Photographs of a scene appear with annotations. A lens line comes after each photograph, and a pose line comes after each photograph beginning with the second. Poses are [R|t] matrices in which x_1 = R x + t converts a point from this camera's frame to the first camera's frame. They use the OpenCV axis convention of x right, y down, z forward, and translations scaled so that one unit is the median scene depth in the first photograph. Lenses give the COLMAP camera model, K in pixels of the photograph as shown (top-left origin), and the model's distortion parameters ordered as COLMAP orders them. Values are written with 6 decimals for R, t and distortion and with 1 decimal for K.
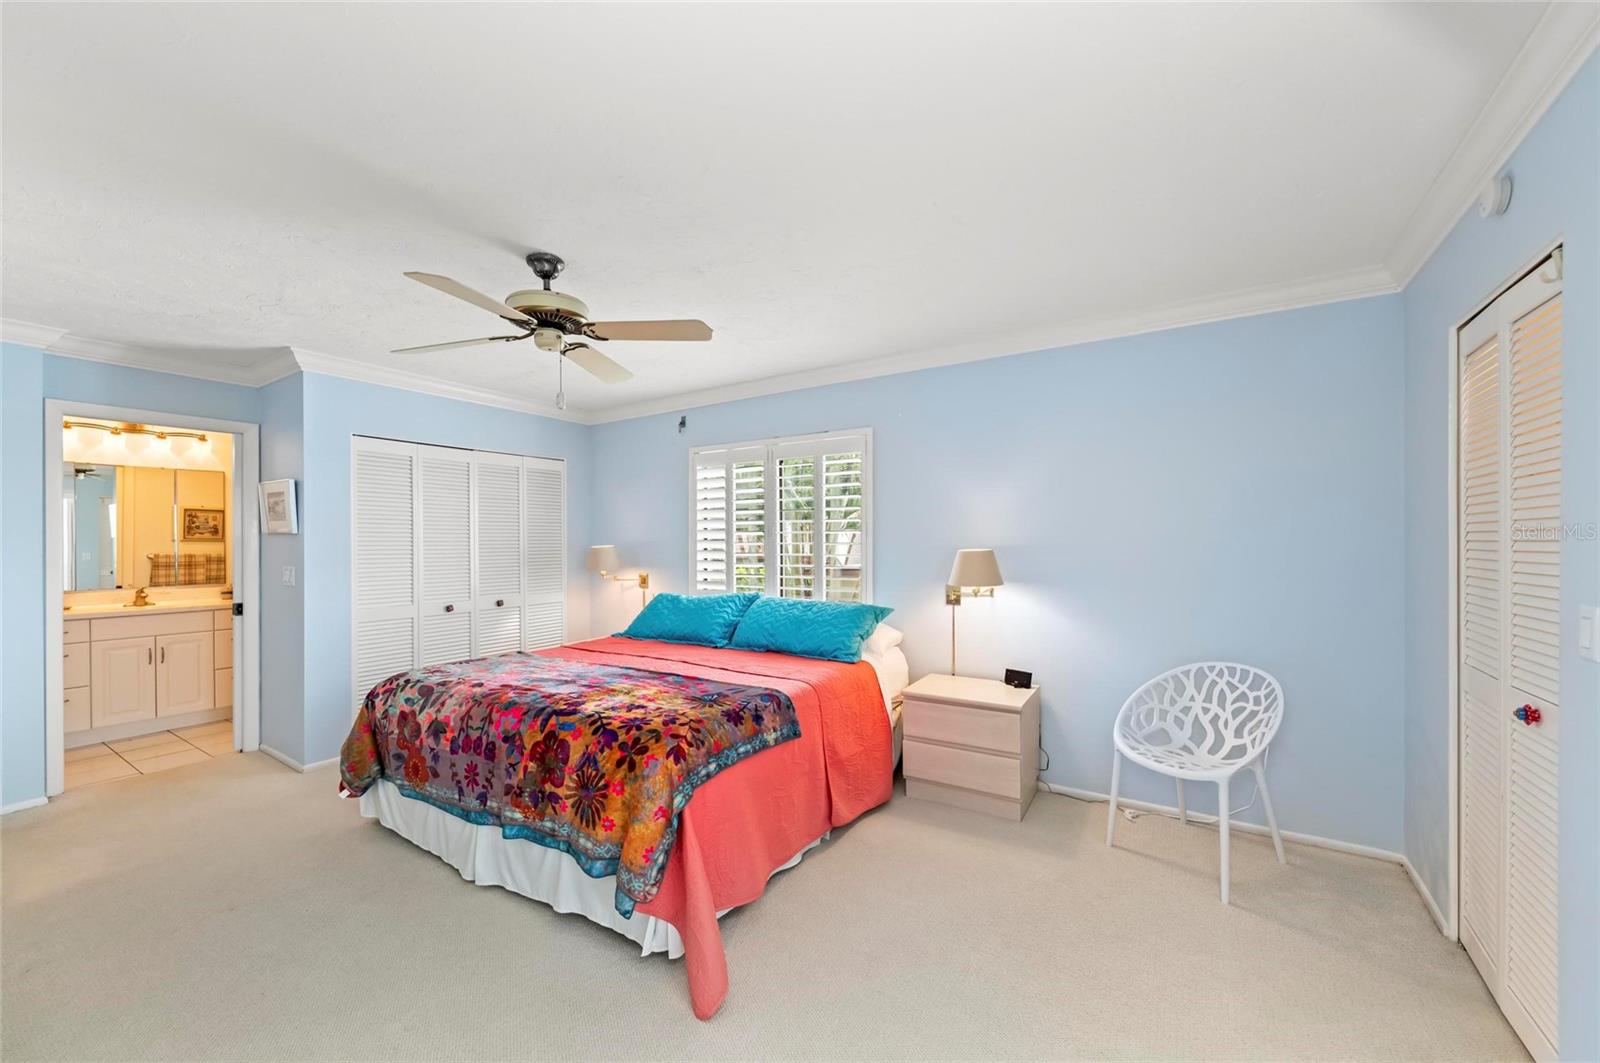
lens RADIAL K [[590.9, 0, 802.1], [0, 590.9, 545.4], [0, 0, 1]] dist [-0.000198, -0.000022]
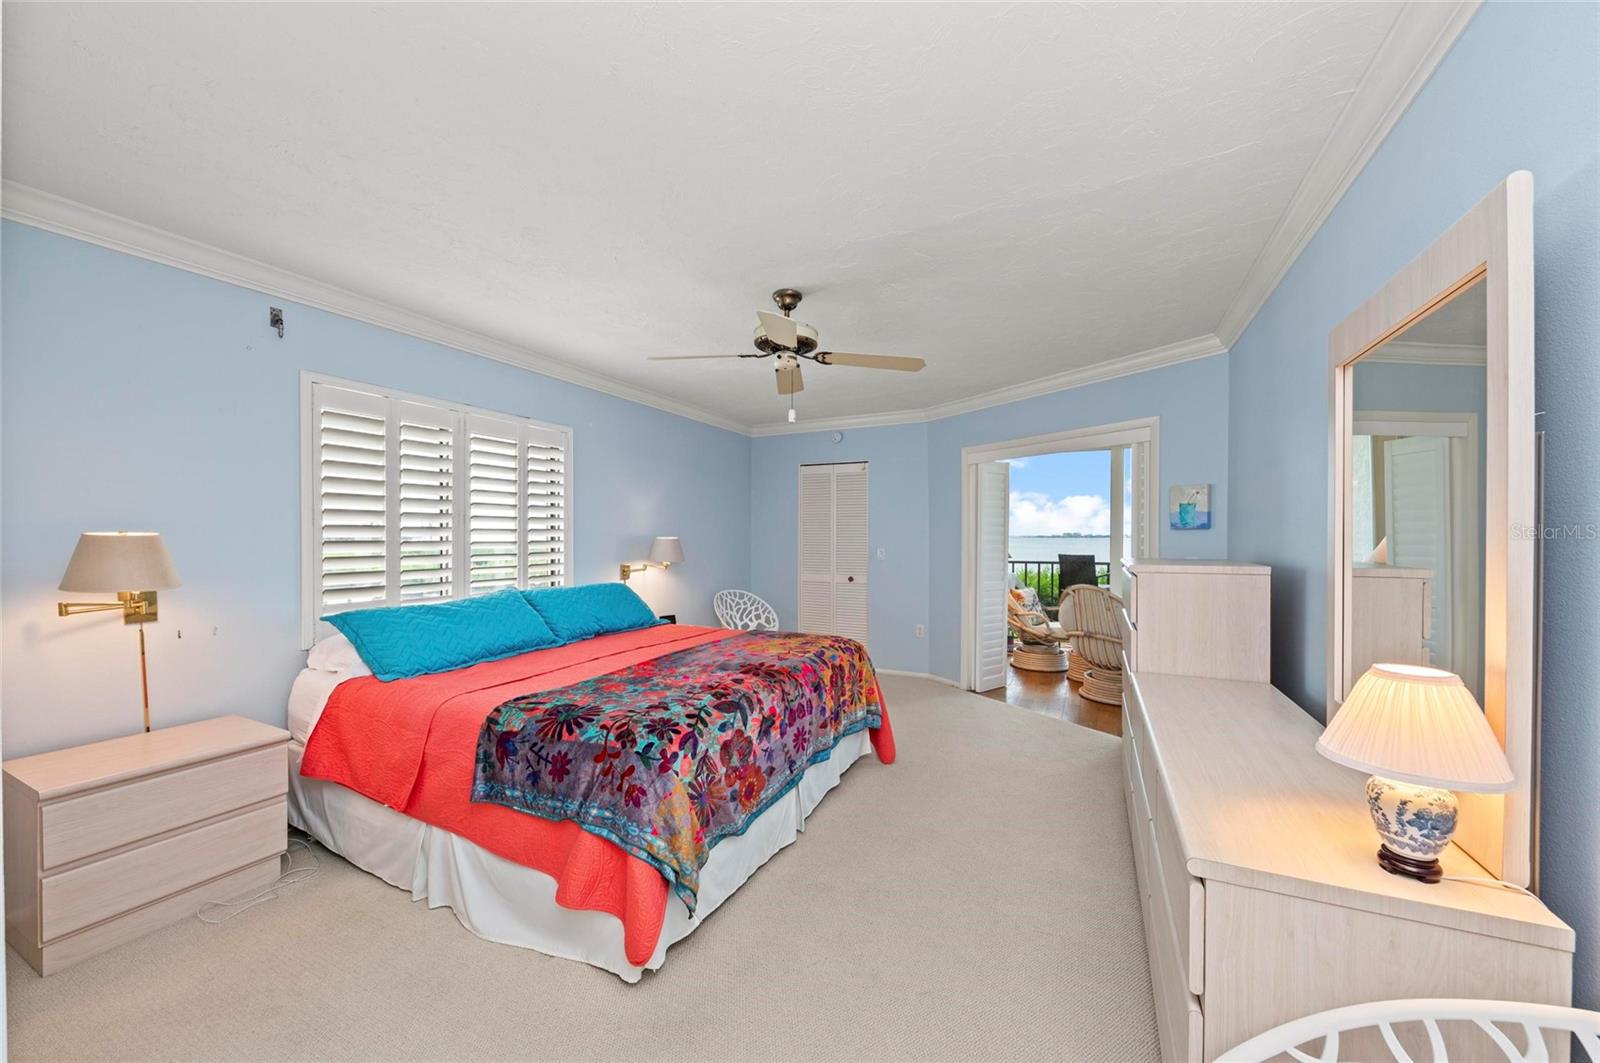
lens RADIAL K [[591.8, 0, 807.1], [0, 591.8, 536.8], [0, 0, 1]] dist [-0.000973, -0.000223]
pose [[-0.115620, 0.000705, 0.993293, -1.459041], [-0.000707, 0.999999, -0.000792, 0.006774], [-0.993293, -0.000793, -0.115620, 0.972276]]
